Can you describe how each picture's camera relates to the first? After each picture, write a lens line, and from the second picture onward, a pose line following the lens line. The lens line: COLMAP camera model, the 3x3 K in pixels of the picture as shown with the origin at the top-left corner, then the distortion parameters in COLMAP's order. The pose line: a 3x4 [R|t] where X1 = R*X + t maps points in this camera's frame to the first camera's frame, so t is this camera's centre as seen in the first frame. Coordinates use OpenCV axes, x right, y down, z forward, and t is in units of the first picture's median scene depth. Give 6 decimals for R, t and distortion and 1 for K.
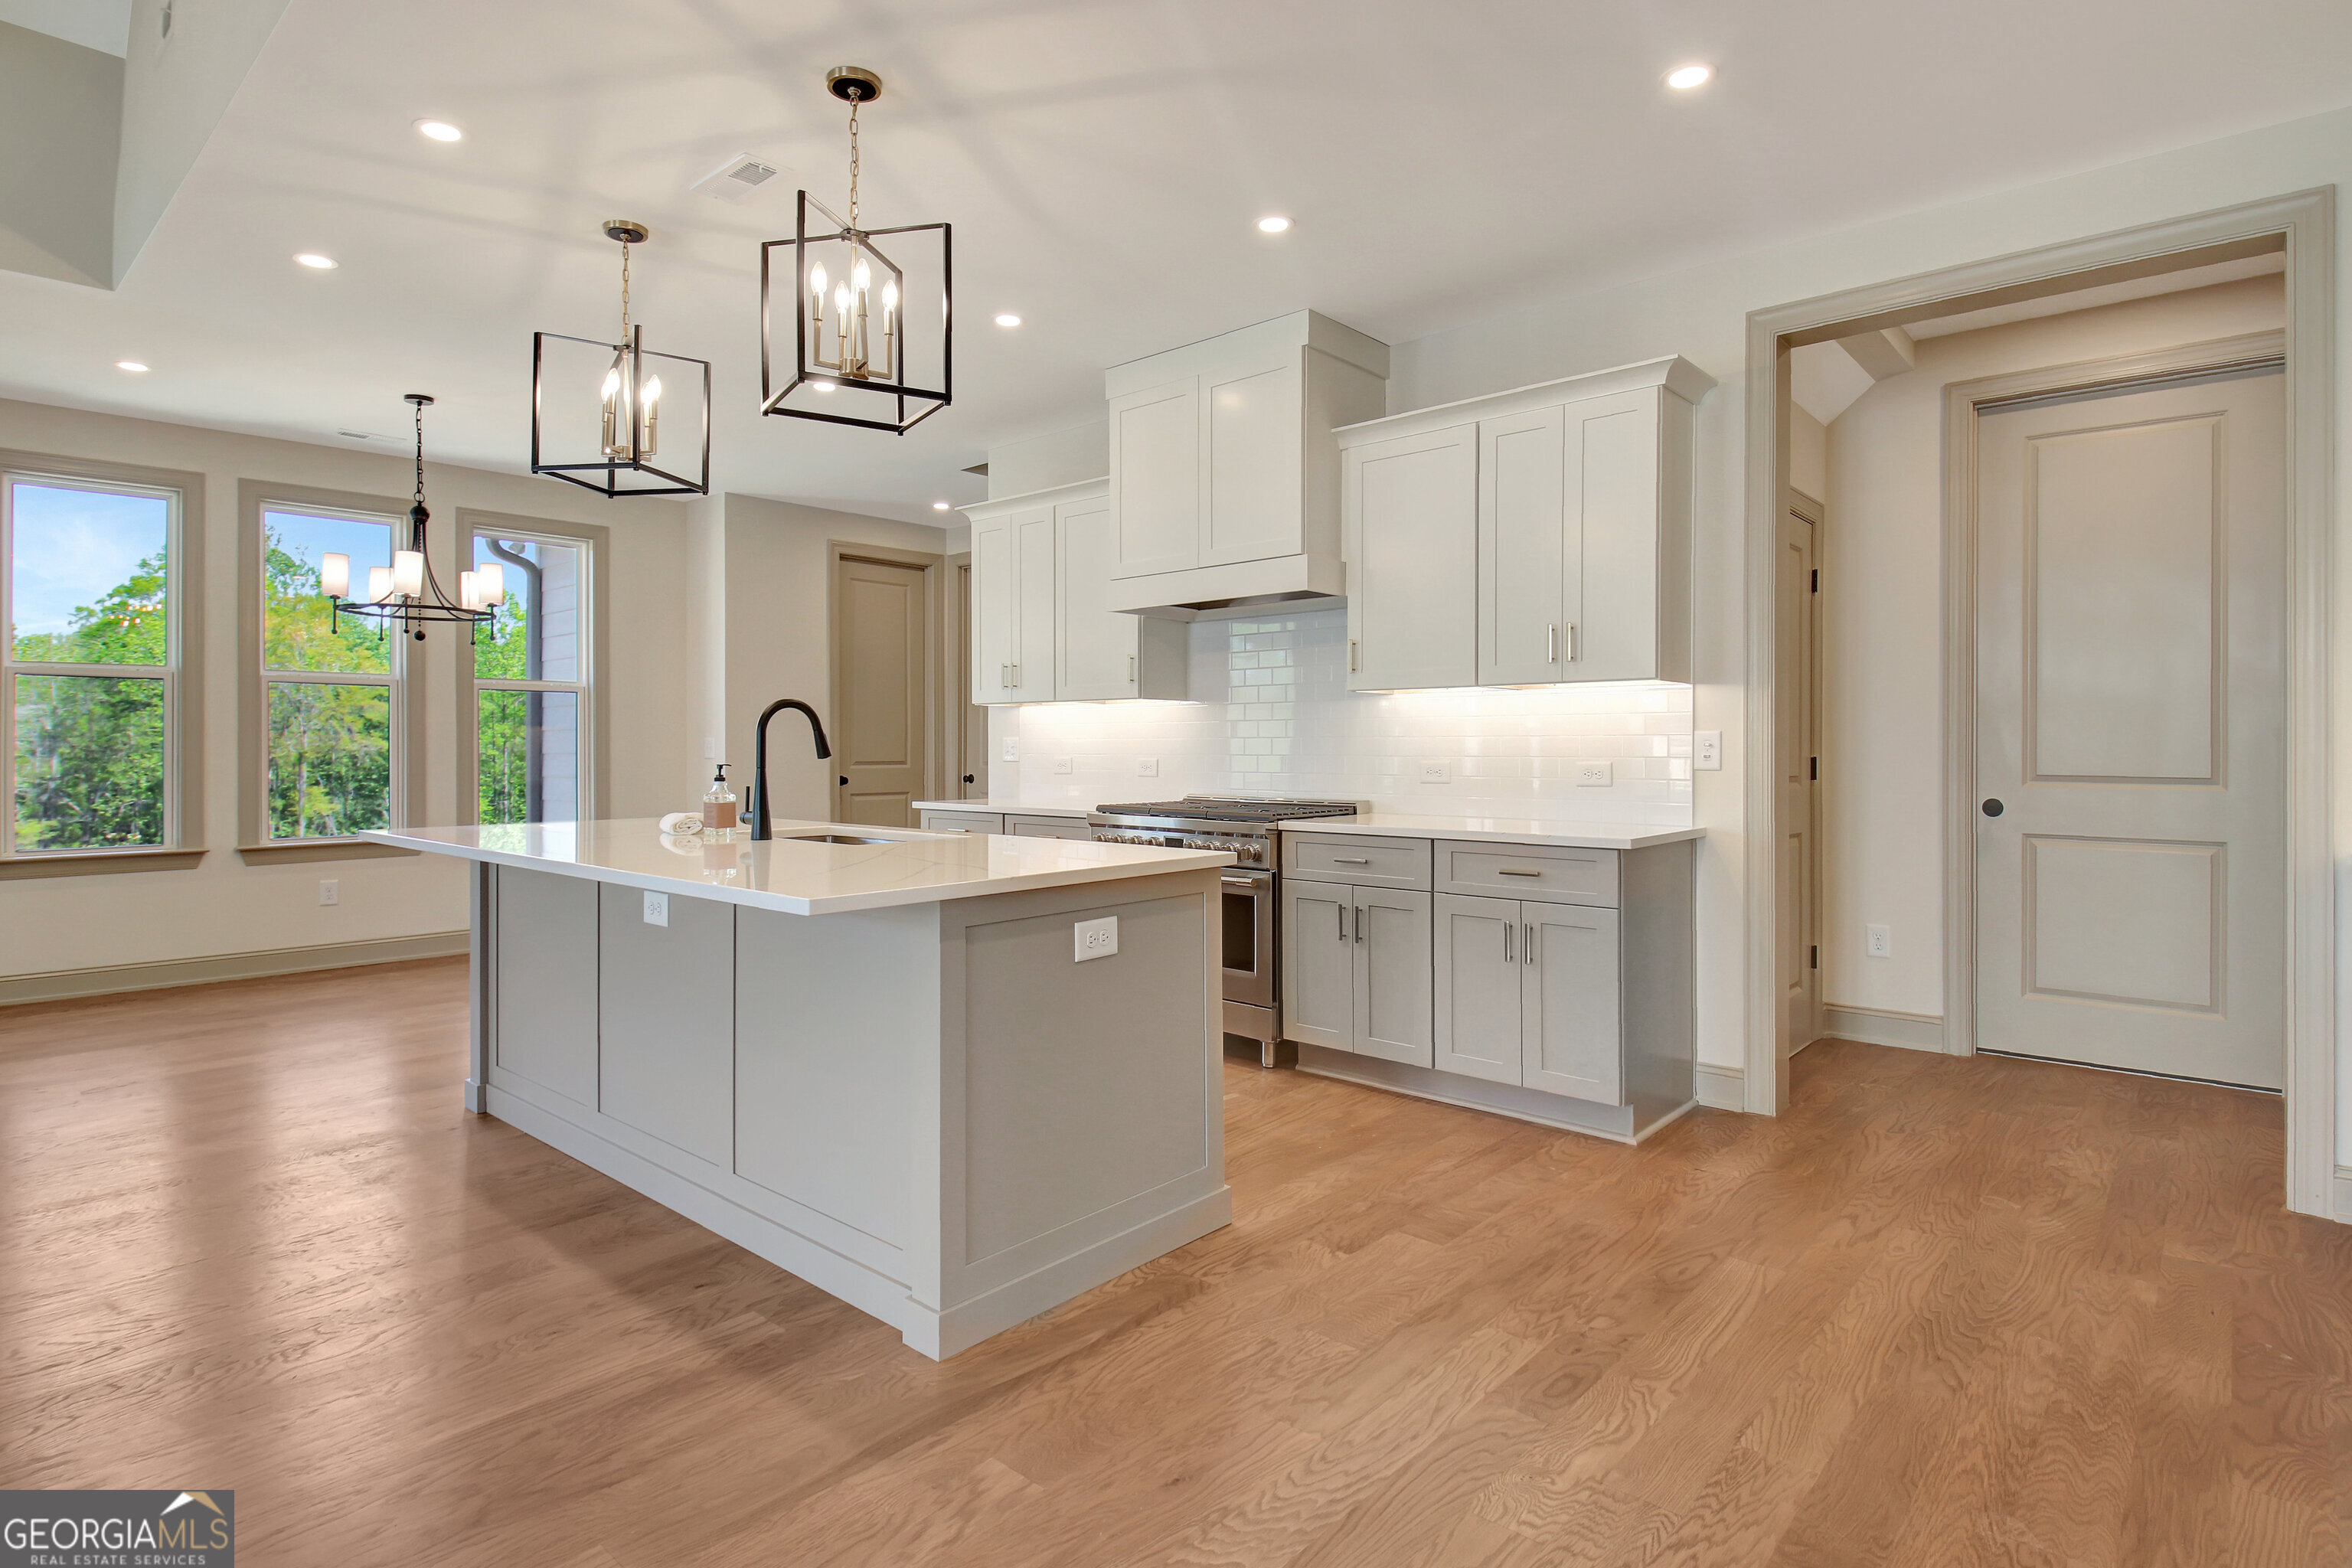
lens RADIAL K [[1189.5, 0, 1158.8], [0, 1189.5, 749.5], [0, 0, 1]] dist [0.024635, -0.029053]
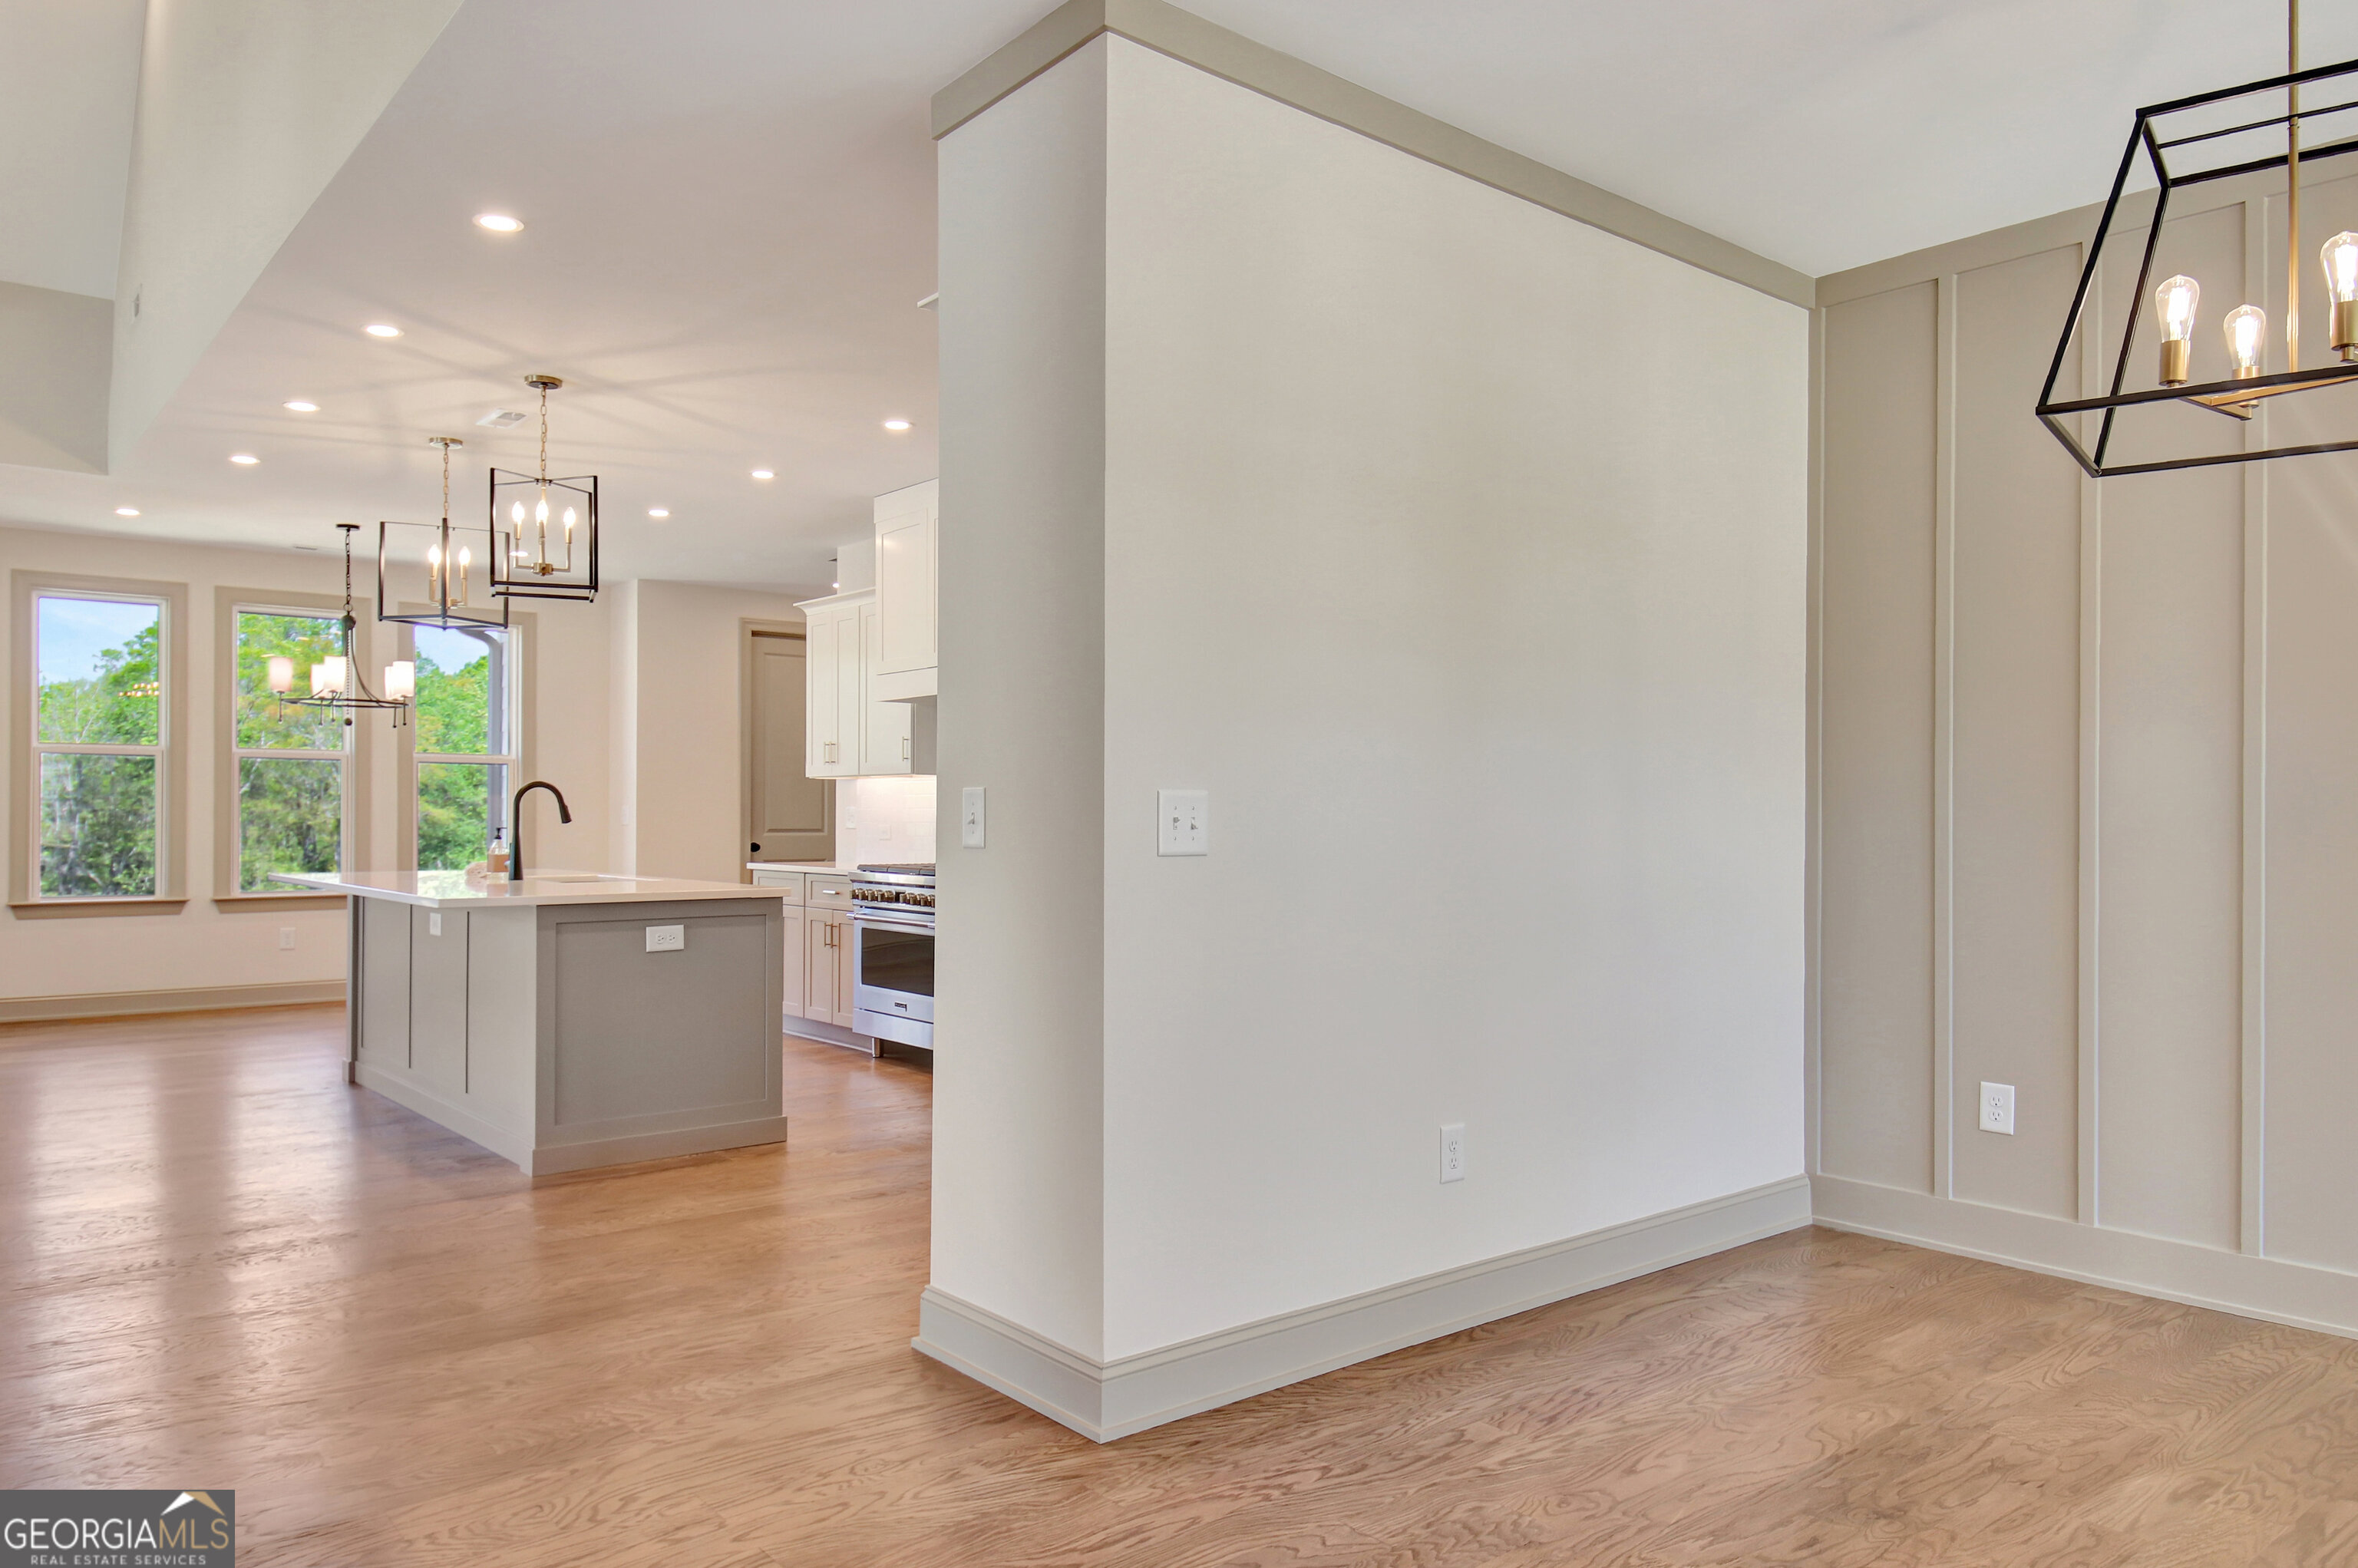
lens RADIAL K [[1584.5, 0, 1182.6], [0, 1584.5, 808.1], [0, 0, 1]] dist [0.021790, -0.002774]
pose [[0.989656, 0.003200, -0.143427, 0.596853], [-0.004187, 0.999970, -0.006581, -0.000788], [0.143402, 0.007113, 0.989639, -0.630305]]
